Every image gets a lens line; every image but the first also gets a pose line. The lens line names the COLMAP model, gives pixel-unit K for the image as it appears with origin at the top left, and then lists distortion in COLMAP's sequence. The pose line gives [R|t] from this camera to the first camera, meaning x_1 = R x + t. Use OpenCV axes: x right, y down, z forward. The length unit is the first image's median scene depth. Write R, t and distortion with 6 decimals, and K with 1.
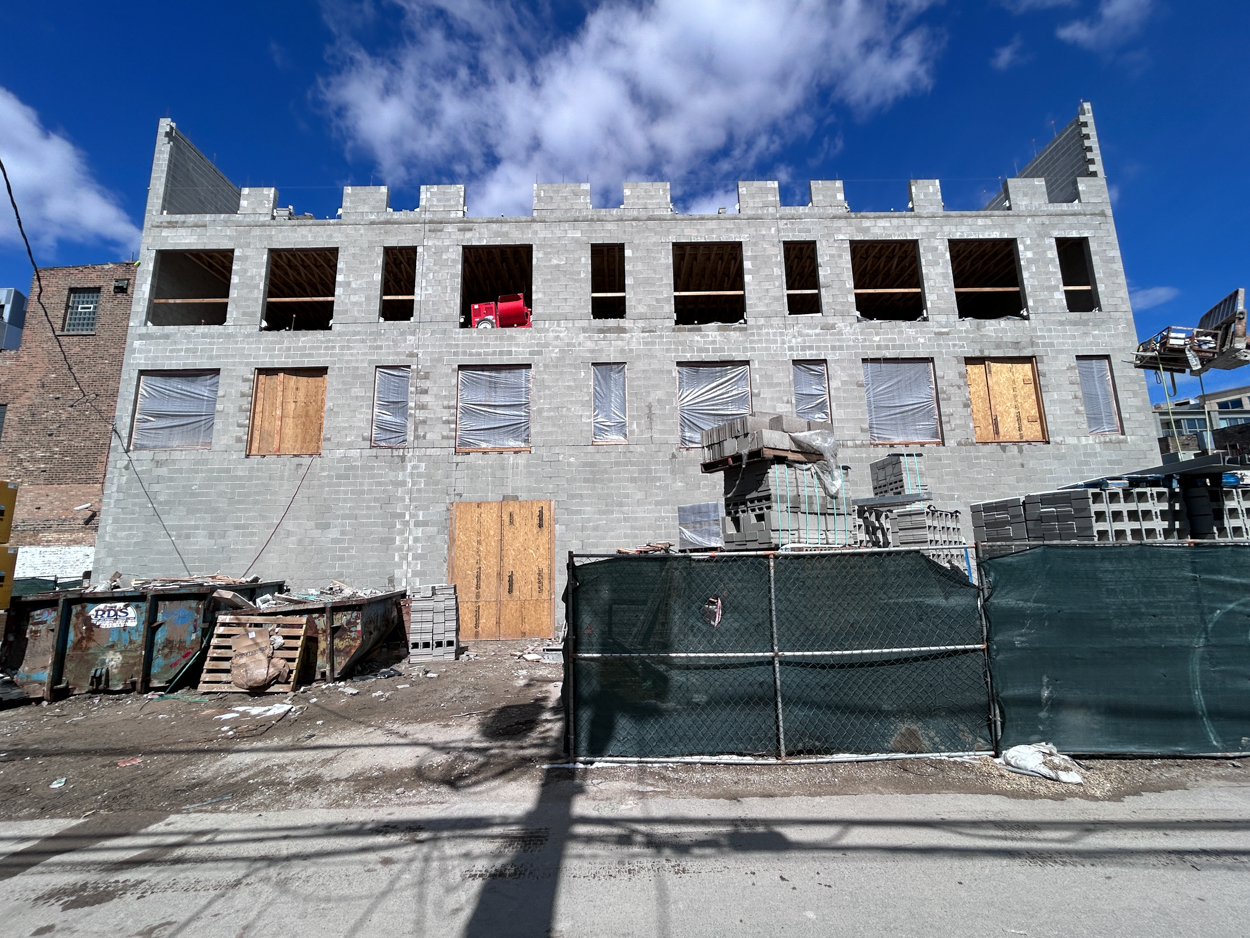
lens RADIAL K [[548.6, 0, 625.0], [0, 548.6, 469.0], [0, 0, 1]] dist [-0.004827, -0.000166]
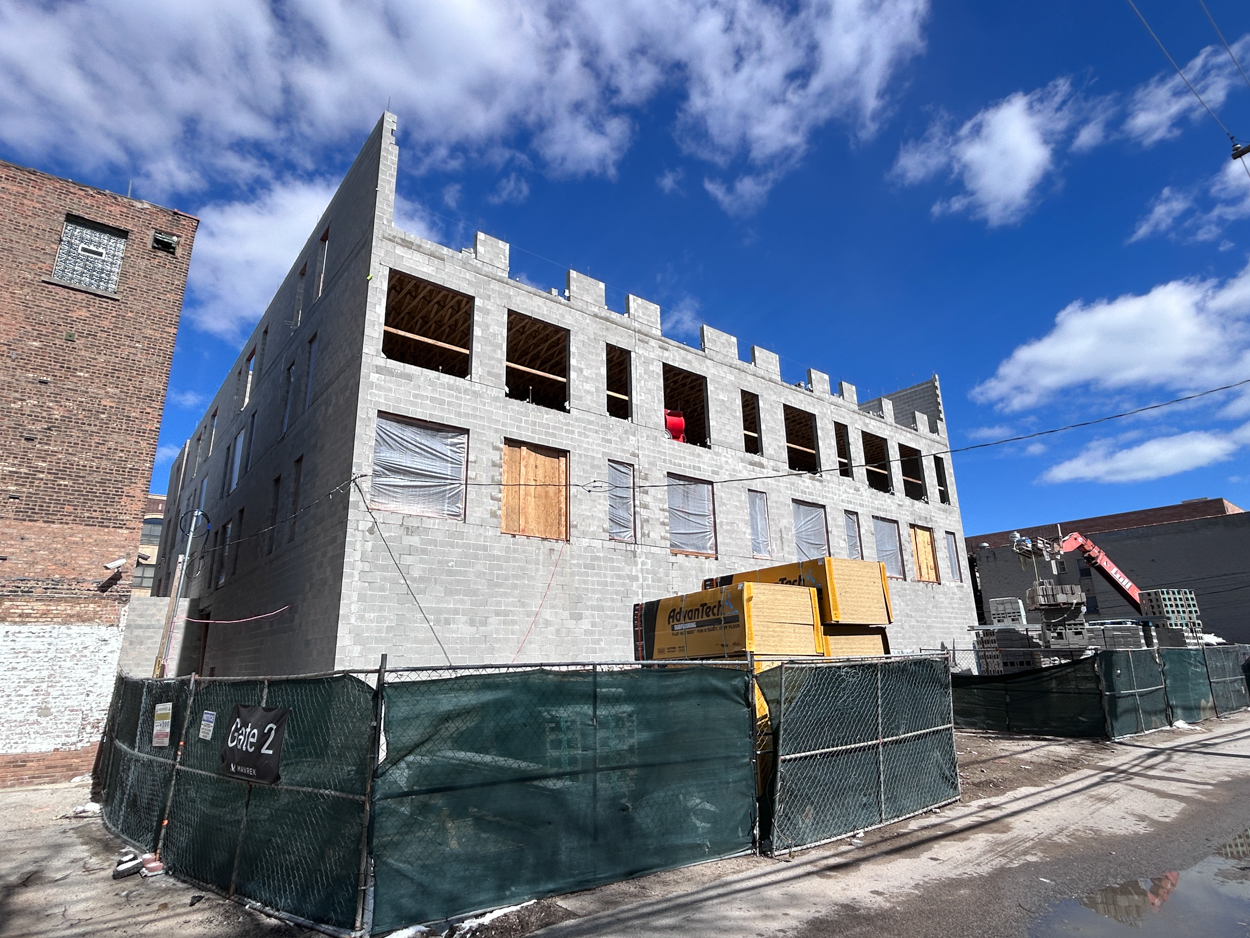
lens RADIAL K [[675.4, 0, 625.2], [0, 675.4, 473.2], [0, 0, 1]] dist [-0.000615, -0.003139]
pose [[0.782283, 0.172691, 0.598507, -1.164693], [-0.105007, 0.983613, -0.146558, 0.019107], [-0.614009, 0.051802, 0.787597, -0.010837]]
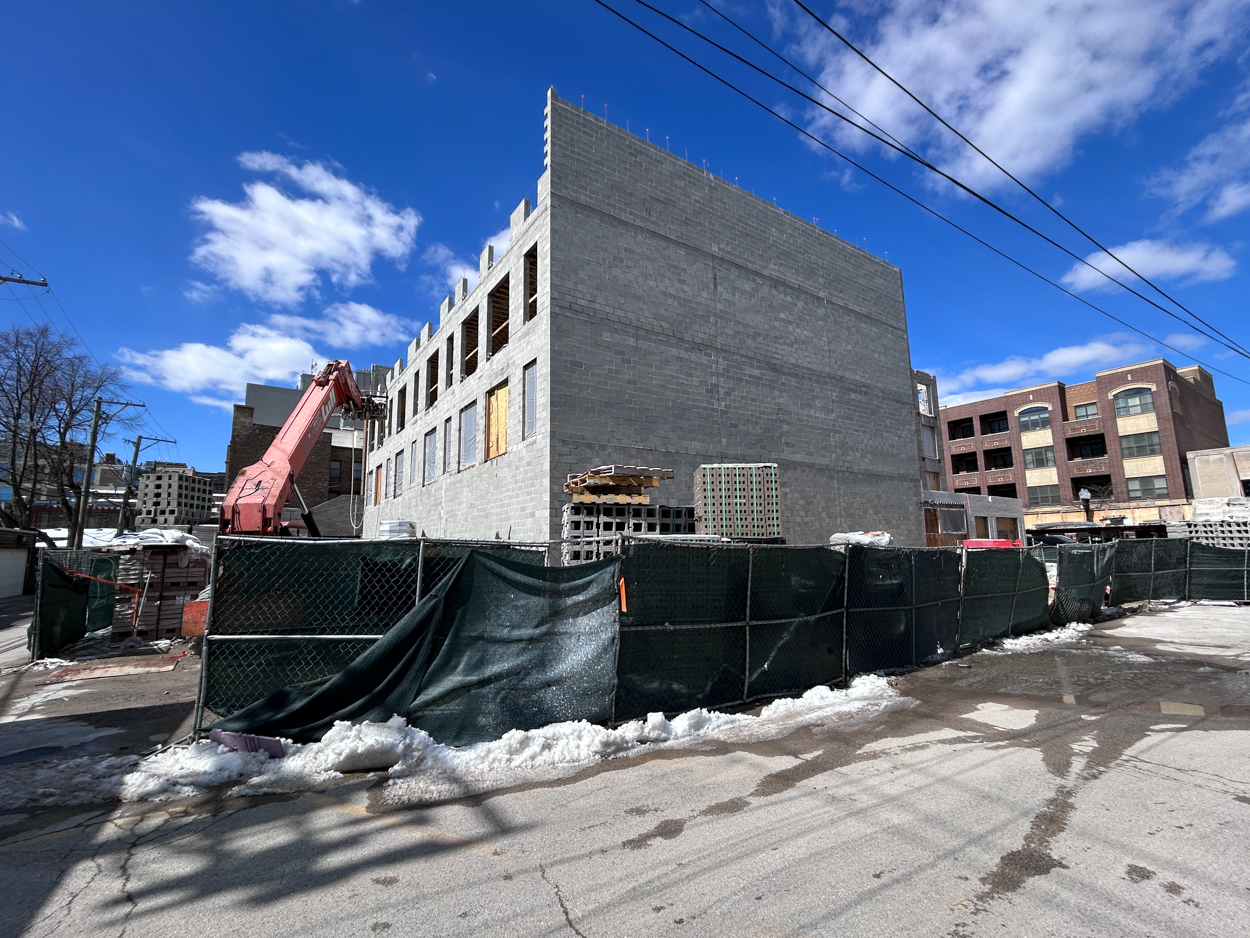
lens RADIAL K [[548.6, 0, 625.0], [0, 548.6, 469.0], [0, 0, 1]] dist [-0.004827, -0.000166]
pose [[0.560138, -0.111127, -0.820912, 1.813444], [0.149077, 0.988306, -0.032067, 0.058436], [0.814875, -0.104417, 0.570154, 0.526440]]
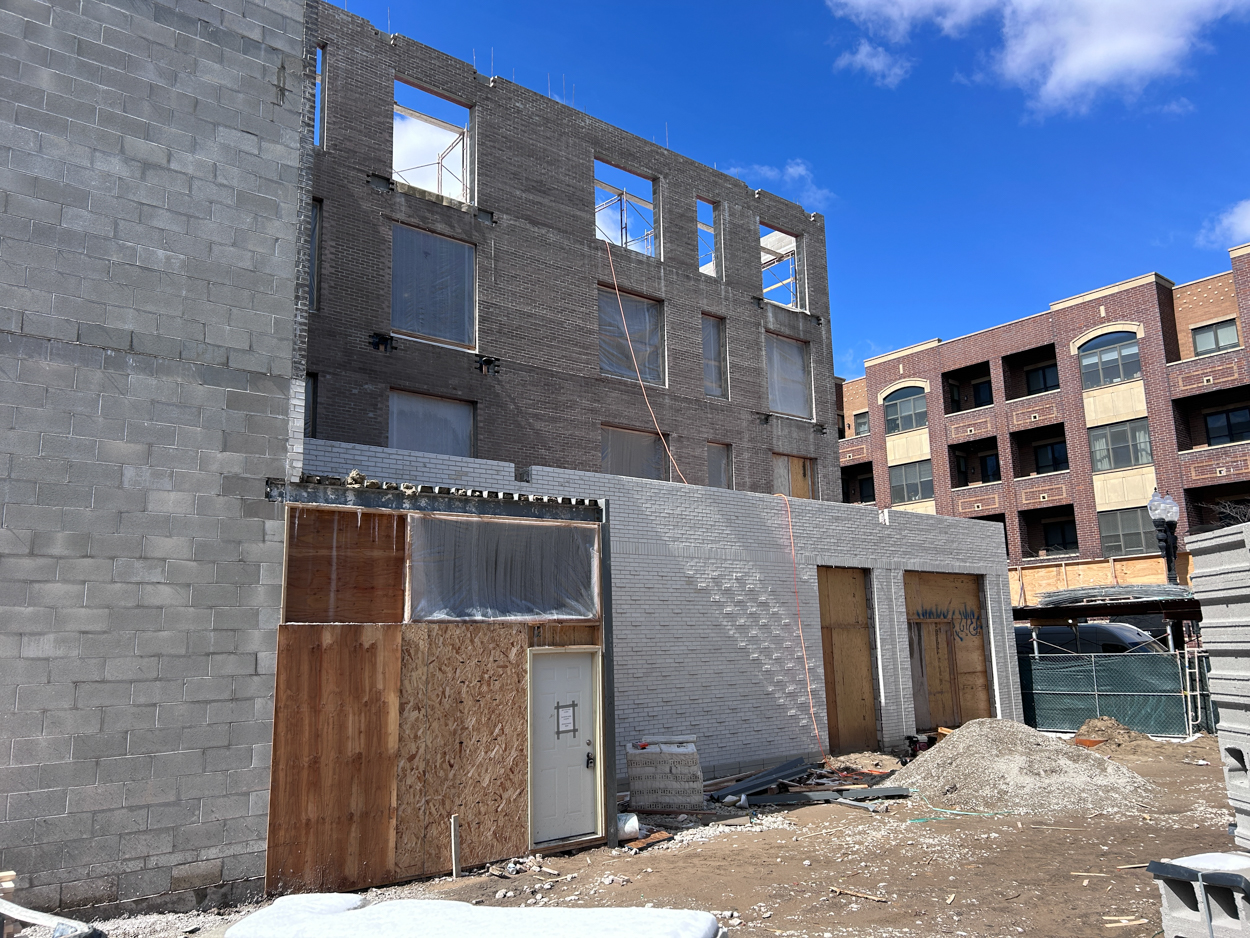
lens RADIAL K [[950.0, 0, 625.0], [0, 950.0, 469.0], [0, 0, 1]] dist [0.146786, -0.214618]
pose [[0.643007, -0.139430, -0.753061, 1.569175], [0.147822, 0.987393, -0.056598, 0.305201], [0.751459, -0.074926, 0.655512, 1.962947]]
